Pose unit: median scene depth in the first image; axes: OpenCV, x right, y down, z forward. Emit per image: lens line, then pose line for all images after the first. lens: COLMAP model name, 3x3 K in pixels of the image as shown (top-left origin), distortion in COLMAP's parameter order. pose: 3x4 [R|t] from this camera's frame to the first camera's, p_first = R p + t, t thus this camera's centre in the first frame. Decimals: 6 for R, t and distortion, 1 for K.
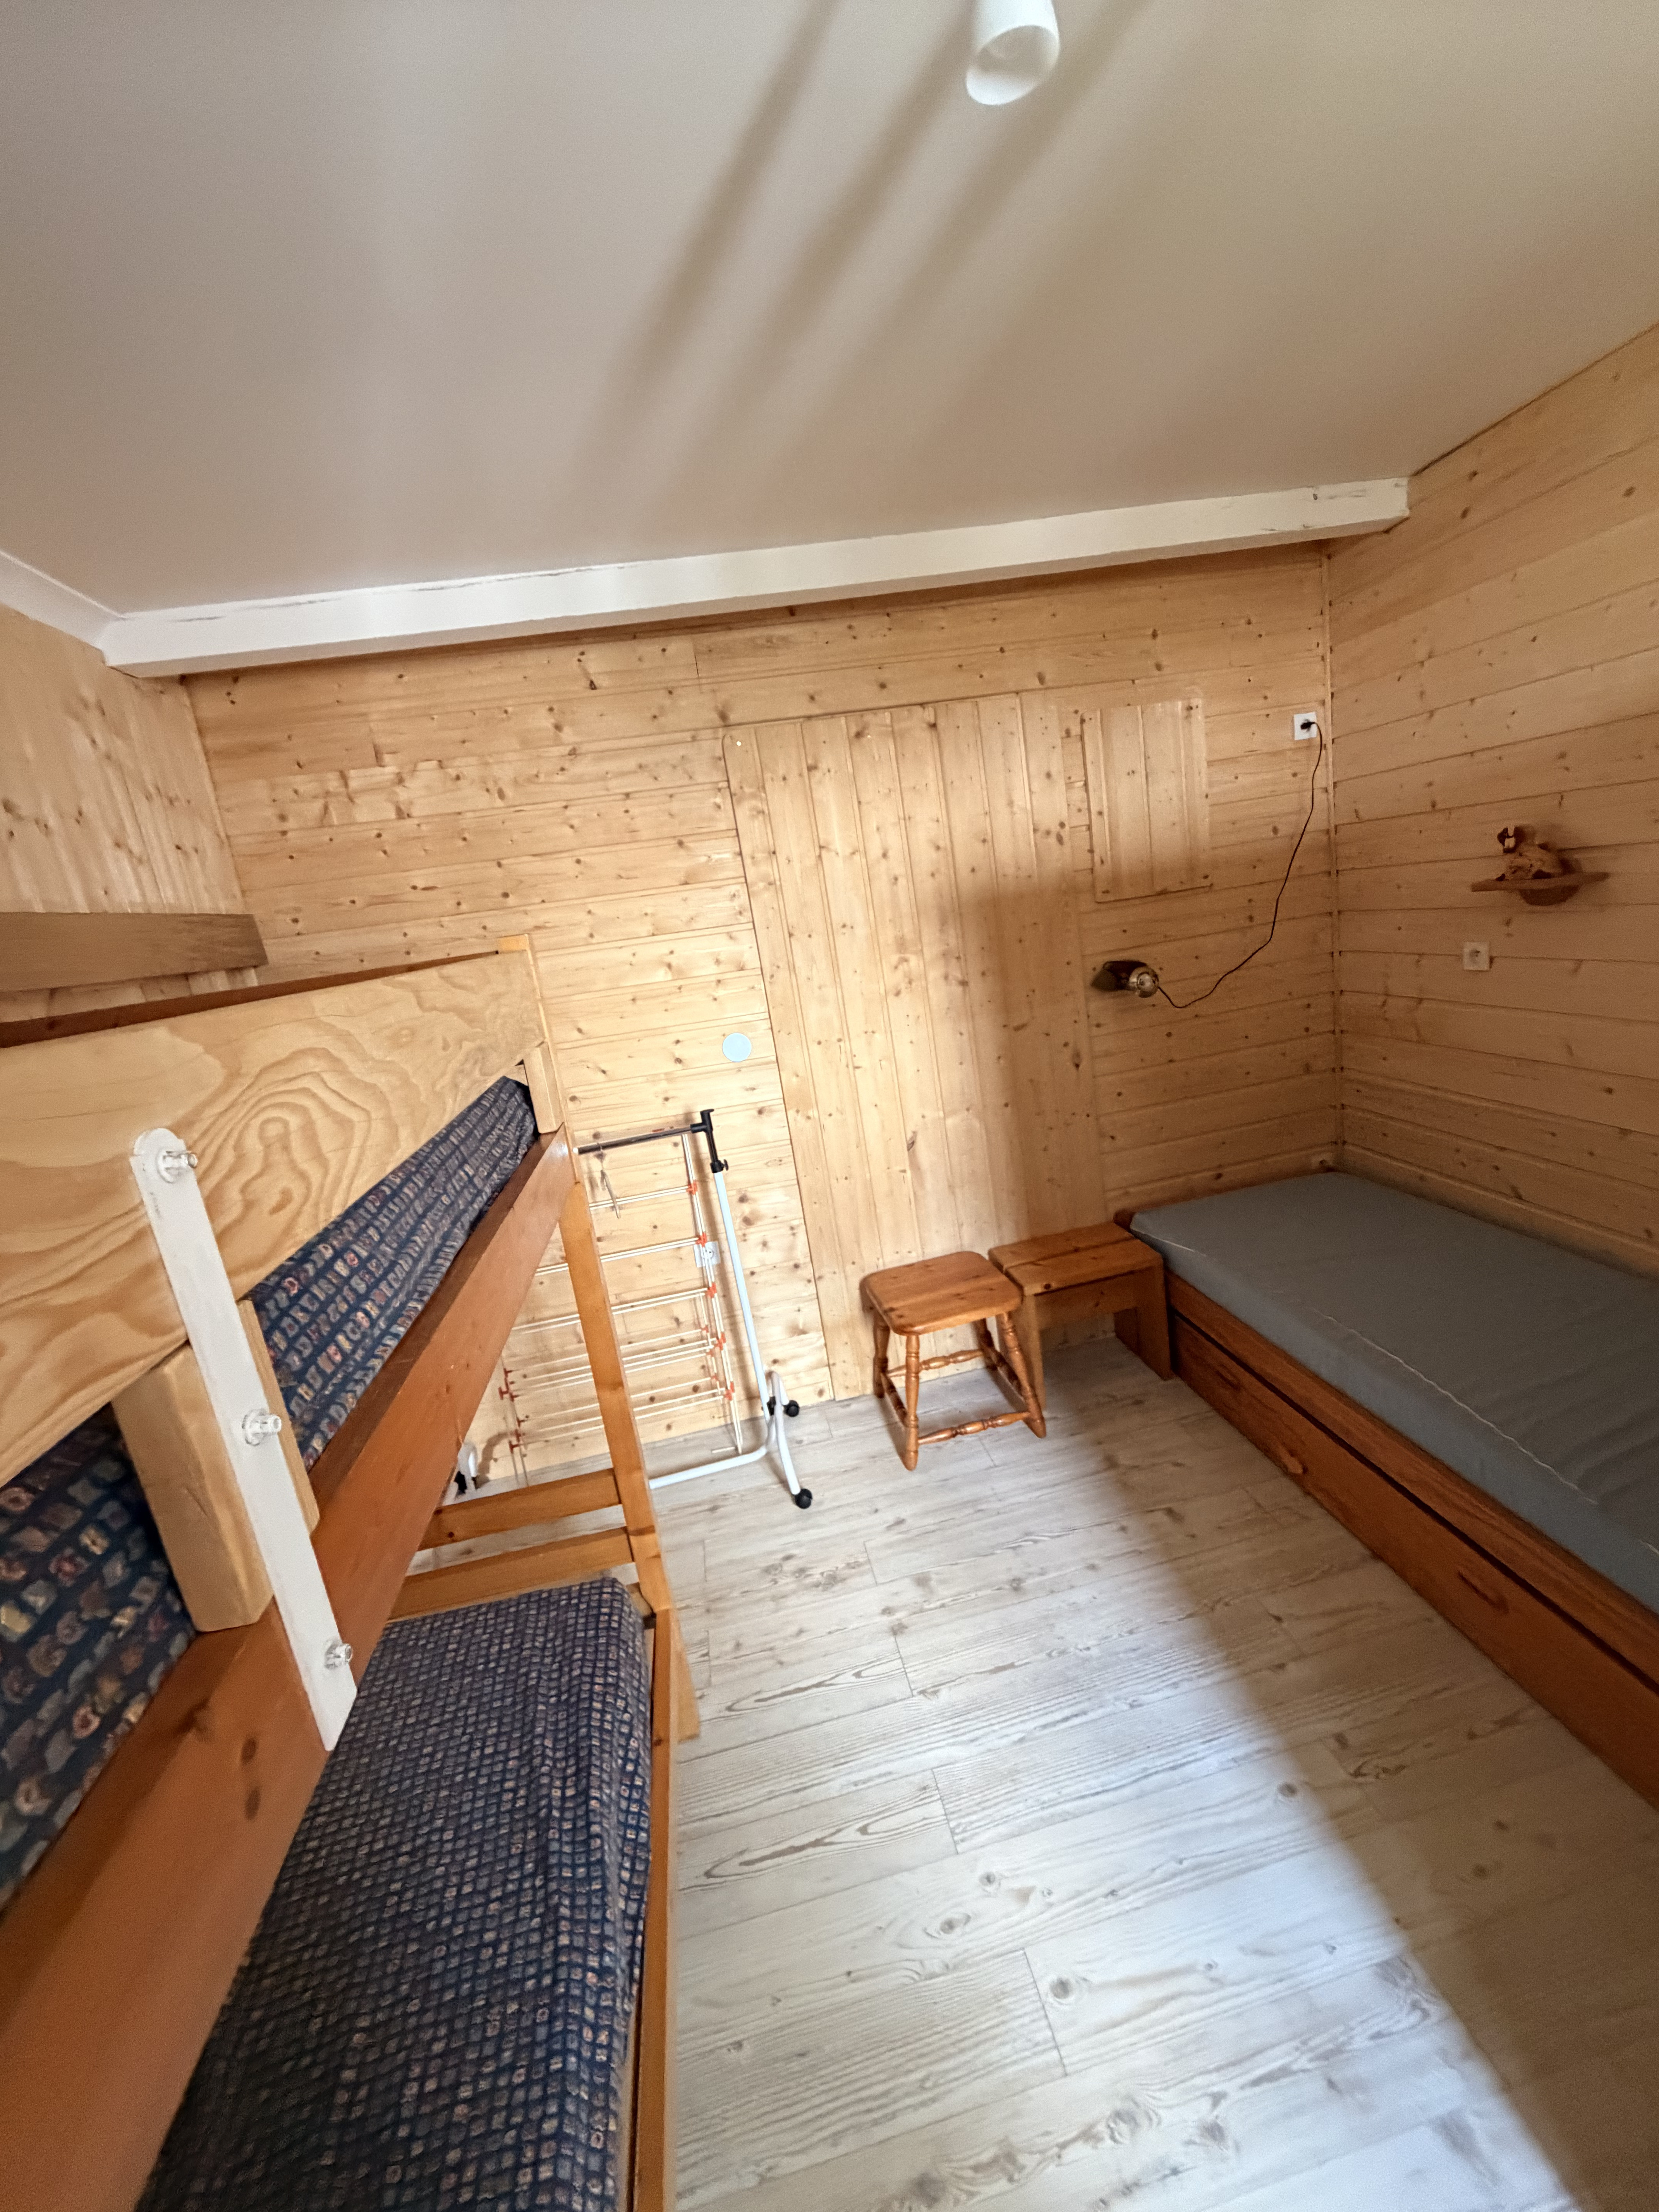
lens RADIAL K [[877.2, 0, 830.0], [0, 877.2, 1096.9], [0, 0, 1]] dist [-0.000875, 0.000215]
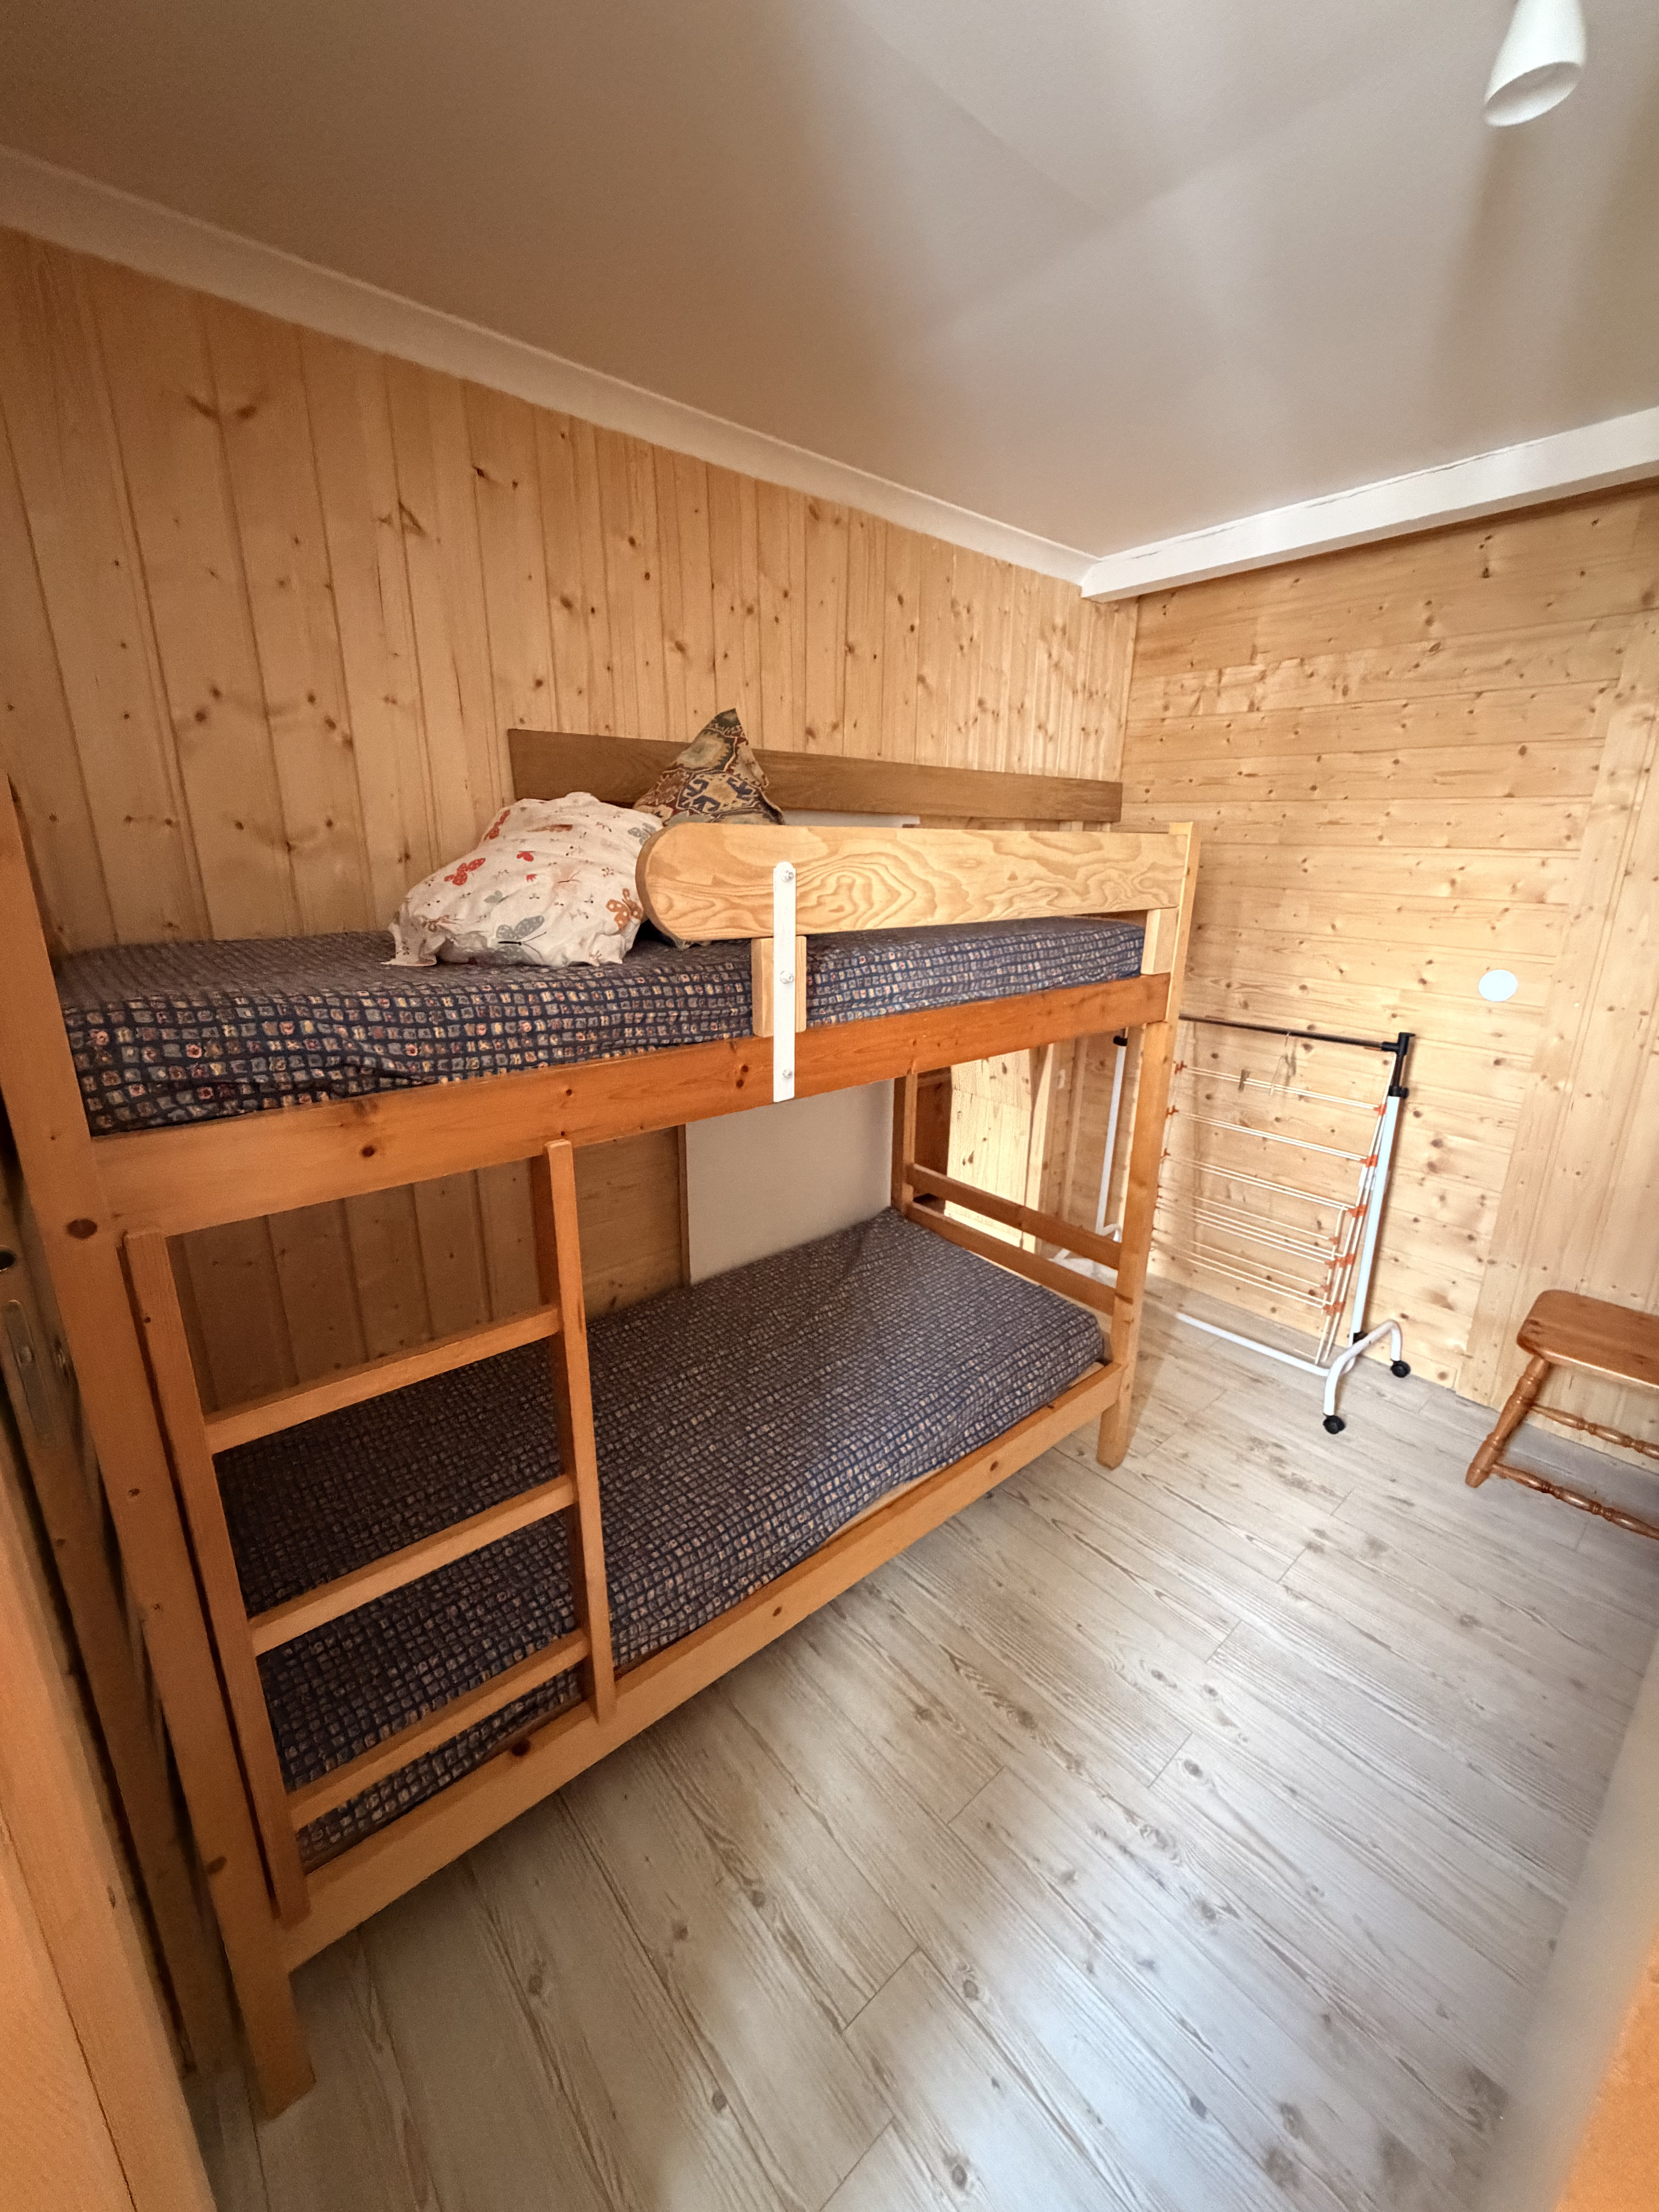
lens RADIAL K [[877.2, 0, 830.0], [0, 877.2, 1096.9], [0, 0, 1]] dist [-0.000875, 0.000215]
pose [[0.504781, 0.379081, -0.775560, 0.335709], [-0.270005, 0.922677, 0.275254, -0.015290], [0.819935, 0.070463, 0.568104, -0.086789]]
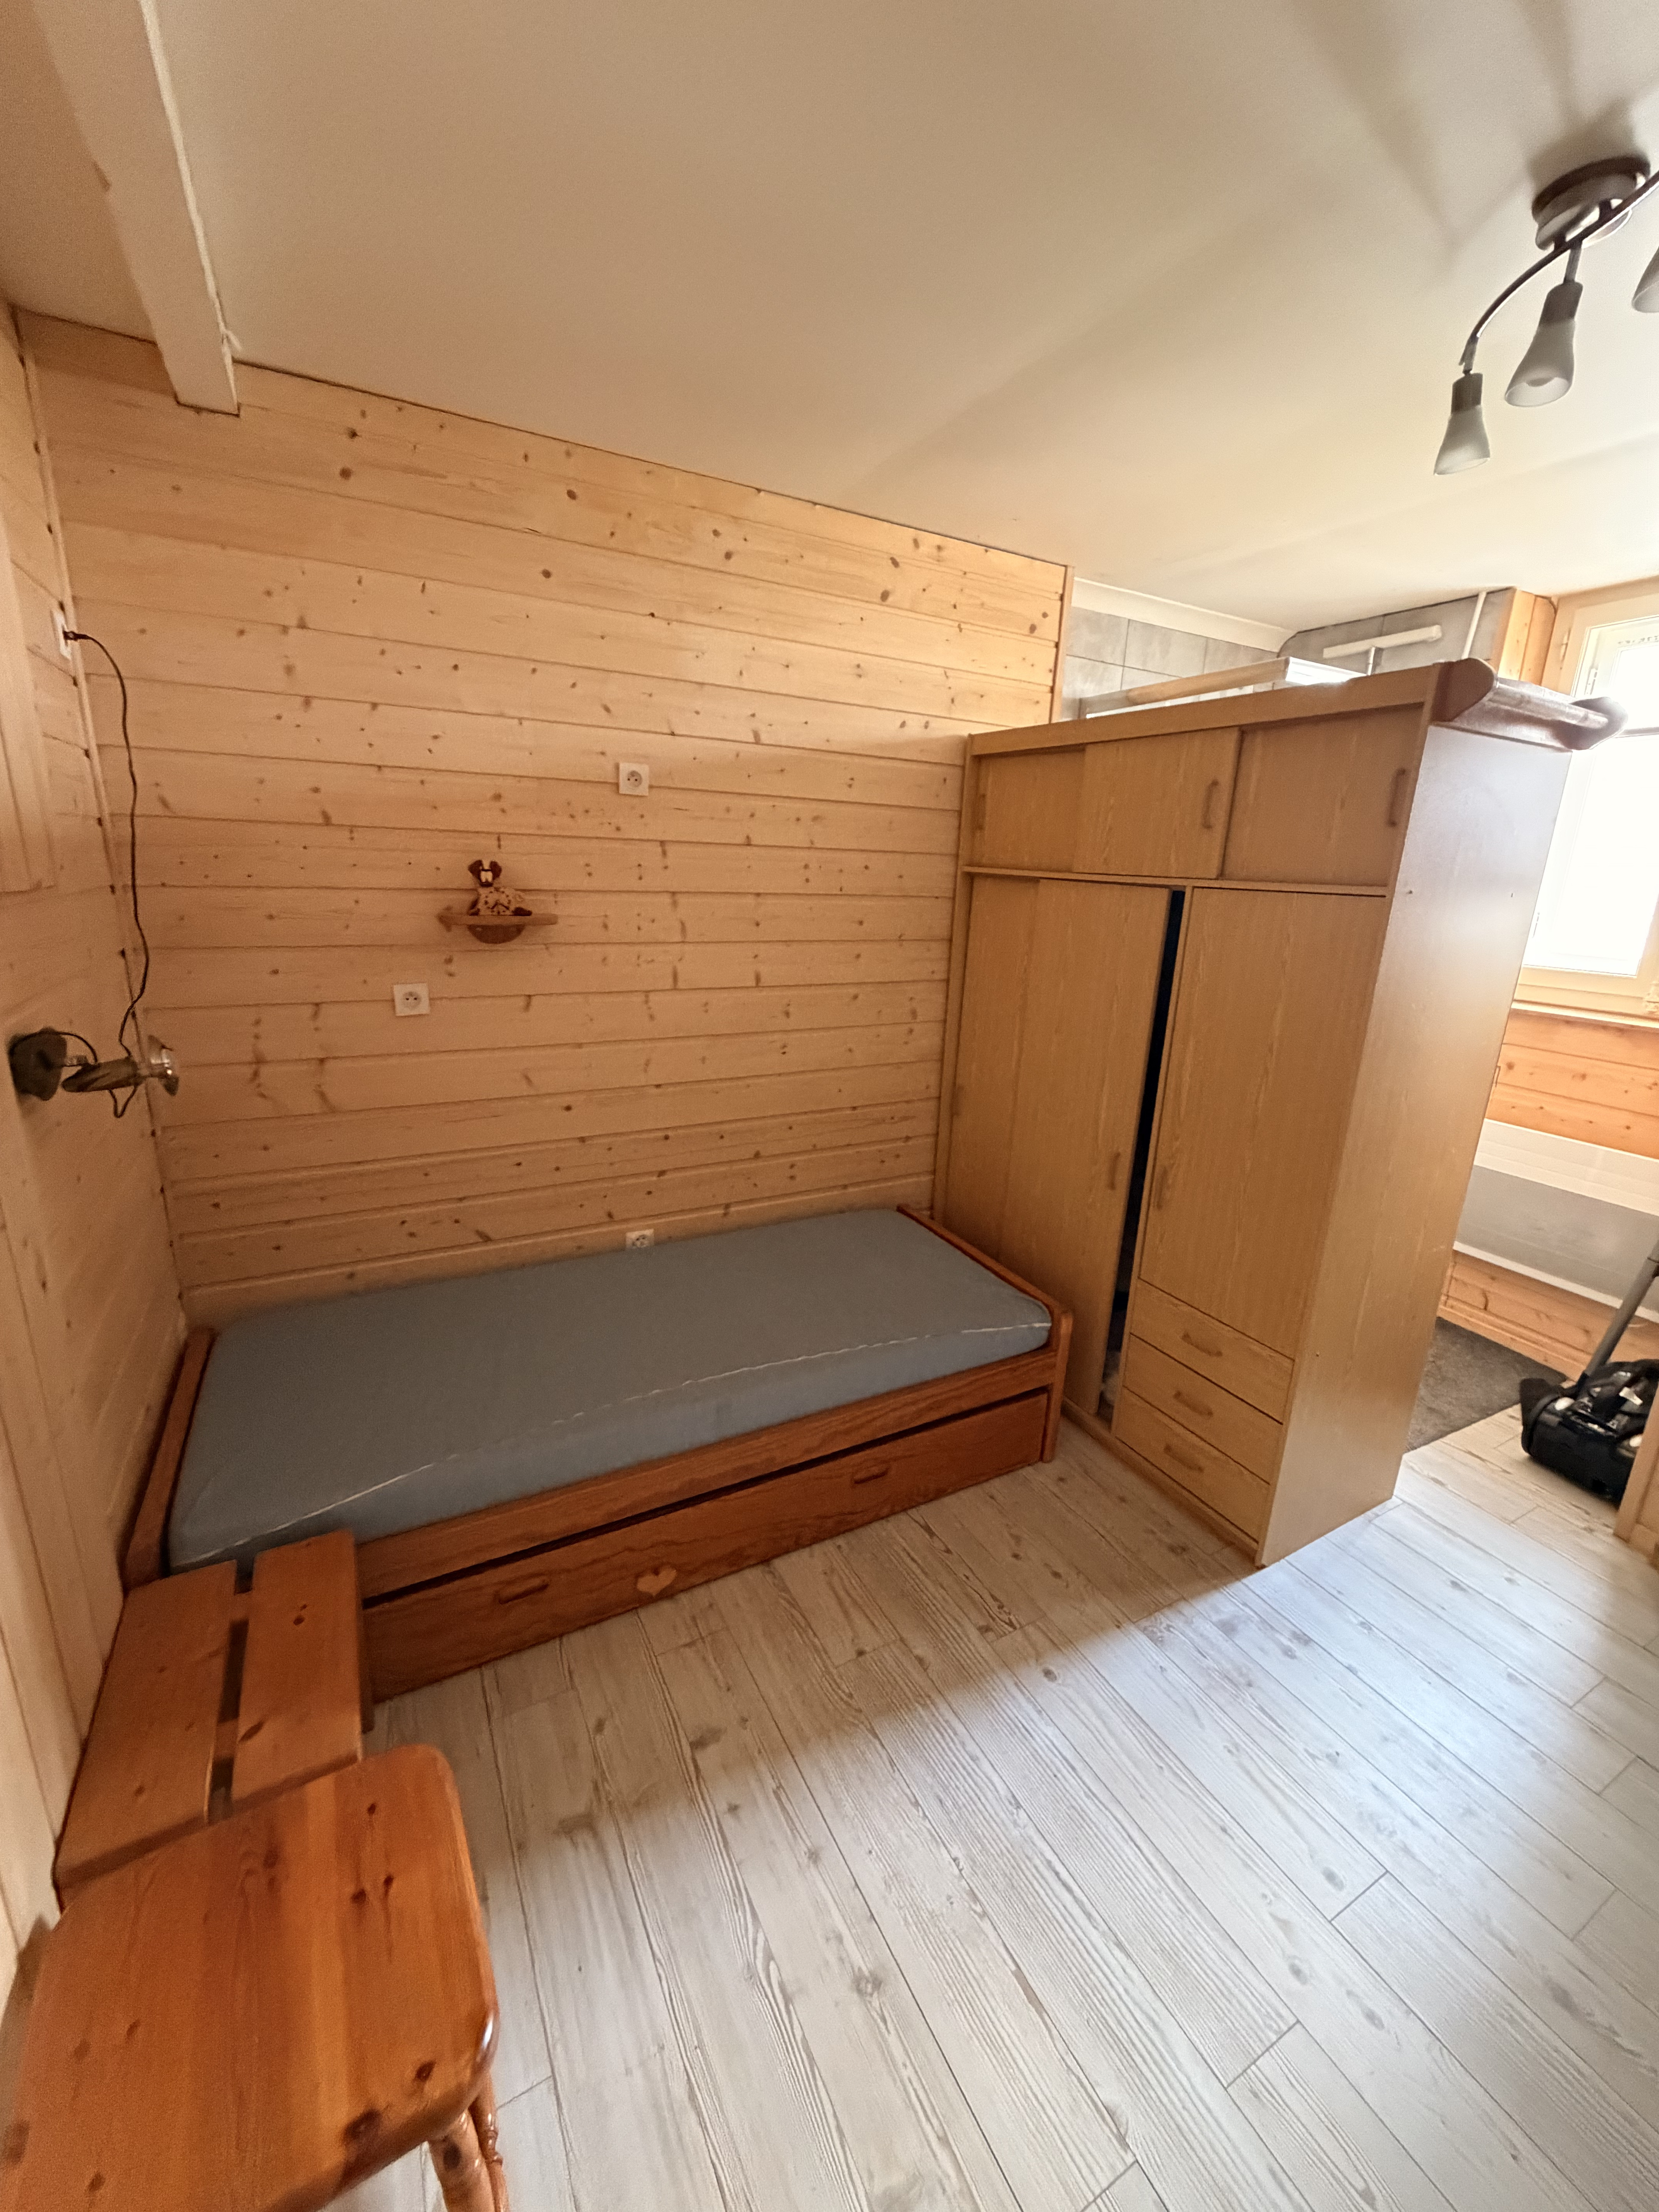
lens RADIAL K [[877.2, 0, 830.0], [0, 877.2, 1096.9], [0, 0, 1]] dist [-0.000875, 0.000215]
pose [[-0.316581, -0.107117, 0.942498, -0.258764], [0.219268, 0.958429, 0.182578, -0.140216], [-0.922875, 0.264461, -0.279933, 0.916185]]
